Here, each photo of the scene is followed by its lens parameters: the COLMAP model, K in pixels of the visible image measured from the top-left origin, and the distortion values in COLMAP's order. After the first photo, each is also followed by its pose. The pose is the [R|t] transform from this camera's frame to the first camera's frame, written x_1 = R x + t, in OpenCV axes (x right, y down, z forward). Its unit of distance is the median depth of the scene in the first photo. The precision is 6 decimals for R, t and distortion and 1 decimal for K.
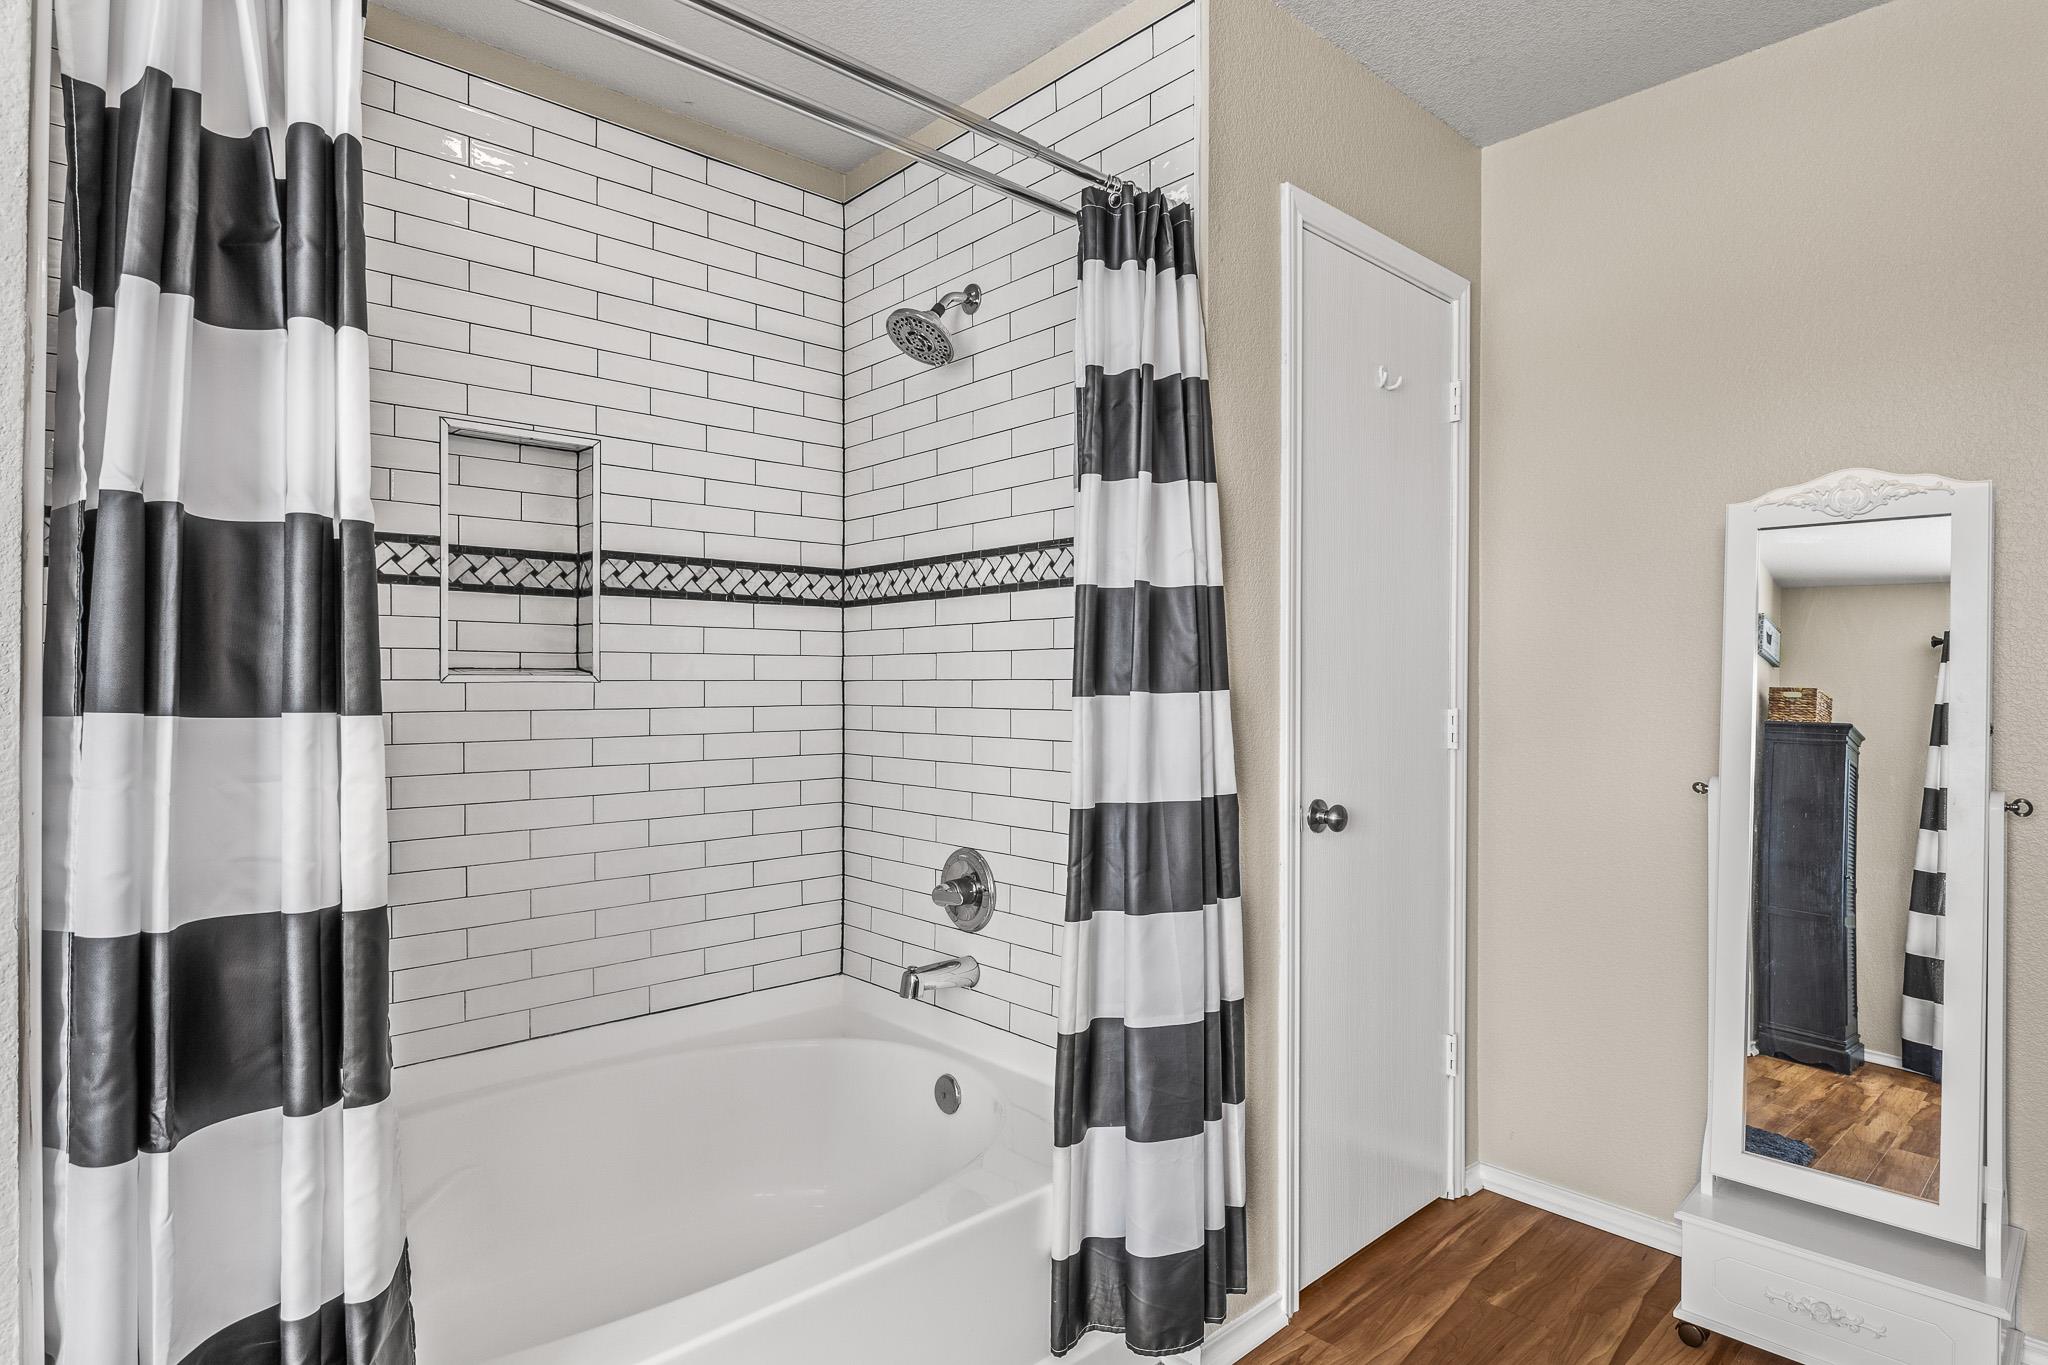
lens RADIAL K [[1073.9, 0, 1009.1], [0, 1073.9, 677.7], [0, 0, 1]] dist [-0.016970, -0.000266]
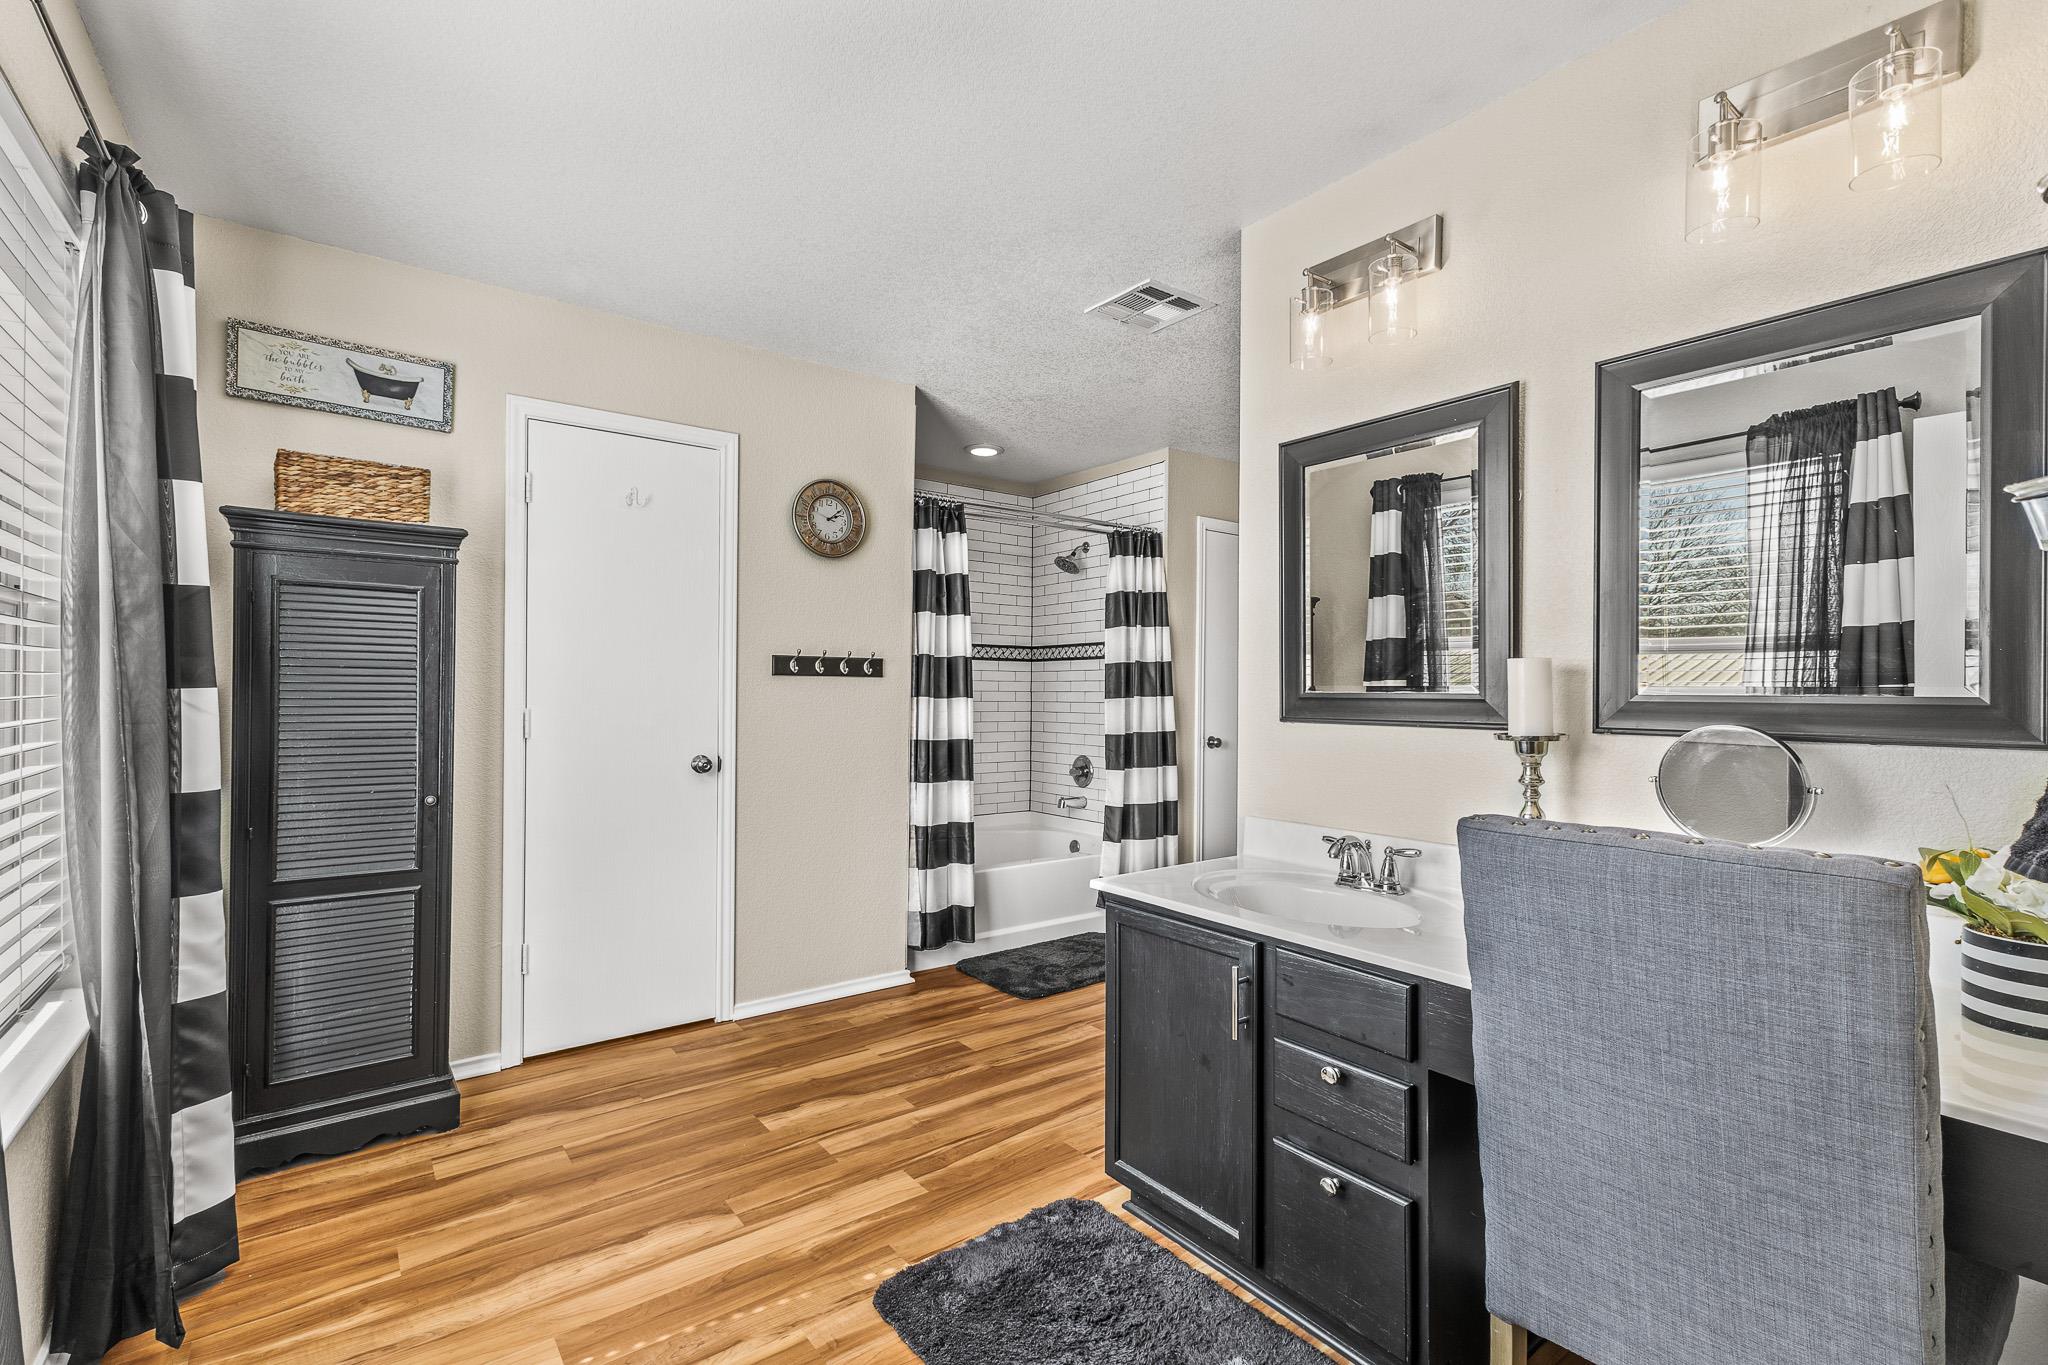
lens RADIAL K [[908.7, 0, 1019.2], [0, 908.7, 689.7], [0, 0, 1]] dist [0.013073, -0.000616]
pose [[0.993897, 0.007531, -0.110056, 0.063857], [-0.007629, 0.999971, -0.000469, -0.001419], [0.110049, 0.001305, 0.993925, -1.533969]]
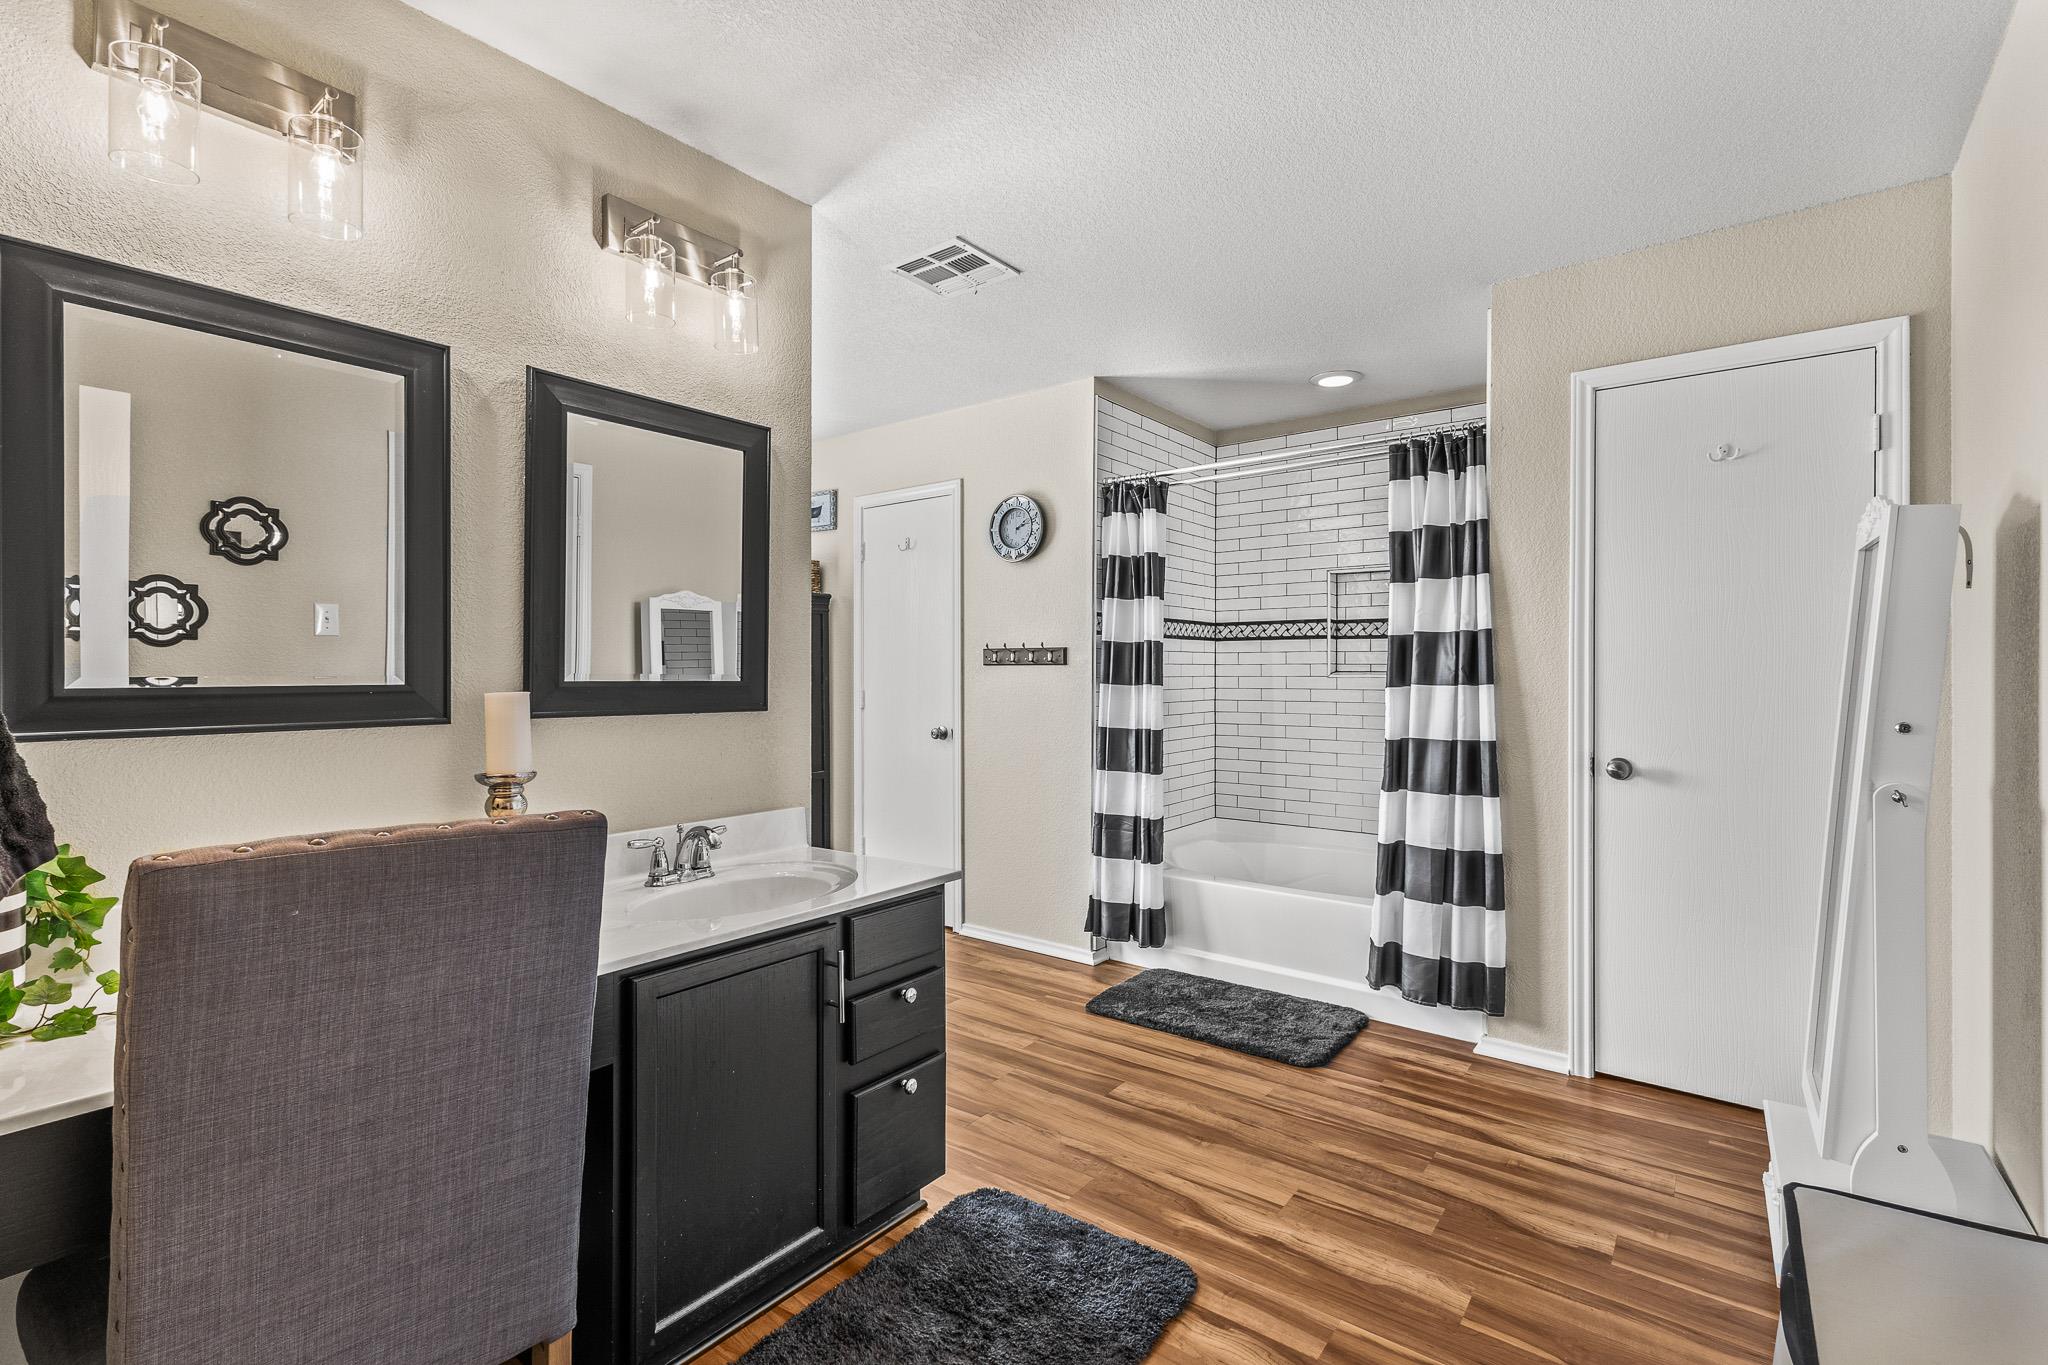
lens RADIAL K [[908.7, 0, 1023.1], [0, 908.7, 665.7], [0, 0, 1]] dist [0.013073, -0.000616]
pose [[0.177275, -0.008148, -0.984128, 1.603404], [-0.000309, 0.999965, -0.008335, -0.008241], [0.984161, 0.001782, 0.177266, -0.074478]]
